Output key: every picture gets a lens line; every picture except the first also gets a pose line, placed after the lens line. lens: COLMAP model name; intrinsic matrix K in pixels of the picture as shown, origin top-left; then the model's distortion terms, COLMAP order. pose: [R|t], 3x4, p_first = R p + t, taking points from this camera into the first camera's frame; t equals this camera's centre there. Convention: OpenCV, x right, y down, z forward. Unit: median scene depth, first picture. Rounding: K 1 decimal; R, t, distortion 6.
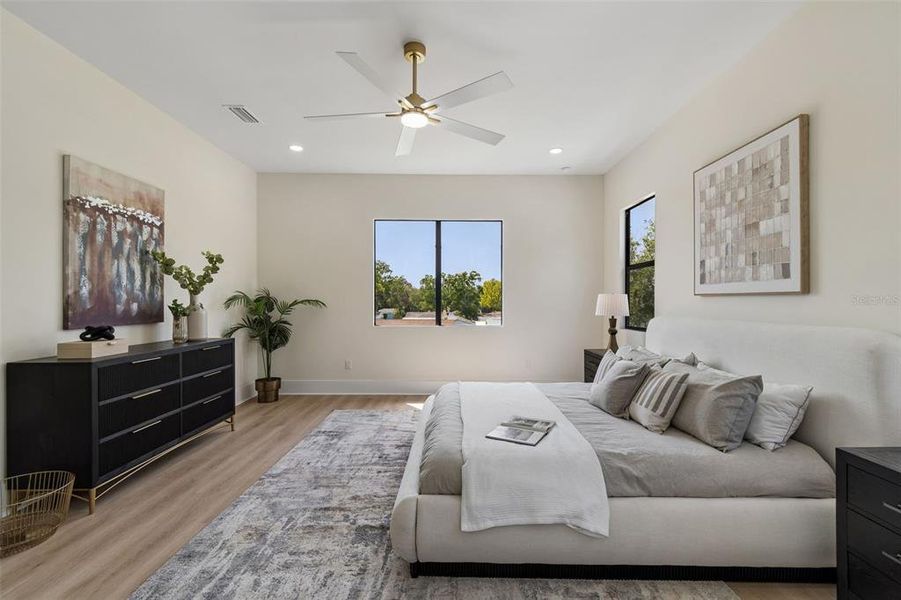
lens RADIAL K [[401.1, 0, 461.2], [0, 401.1, 300.5], [0, 0, 1]] dist [0.002204, 0.000046]
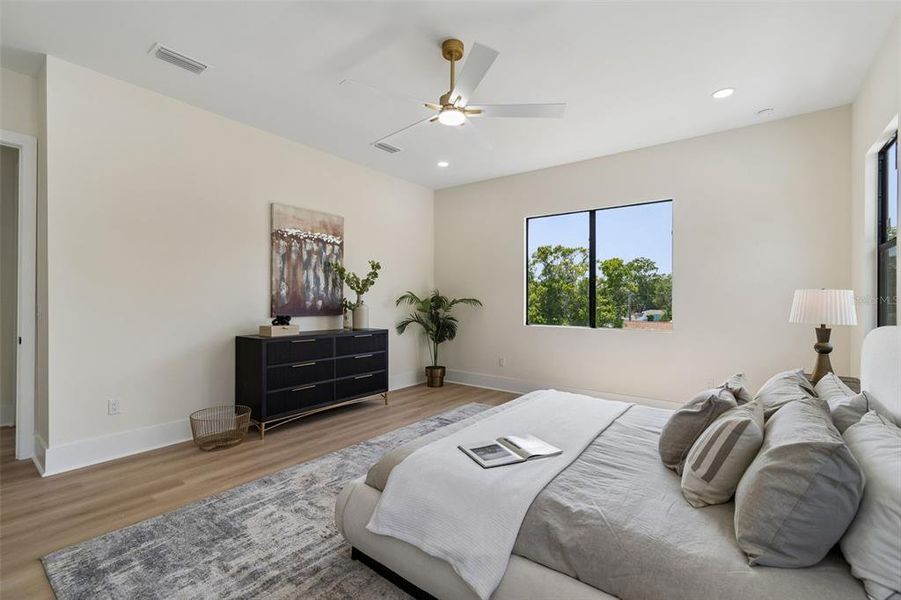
lens RADIAL K [[401.1, 0, 461.2], [0, 401.1, 300.5], [0, 0, 1]] dist [0.002204, 0.000046]
pose [[0.791258, 0.003168, -0.611474, 0.442543], [-0.003717, 0.999993, 0.000372, 0.003832], [0.611471, 0.001979, 0.791264, 0.196435]]
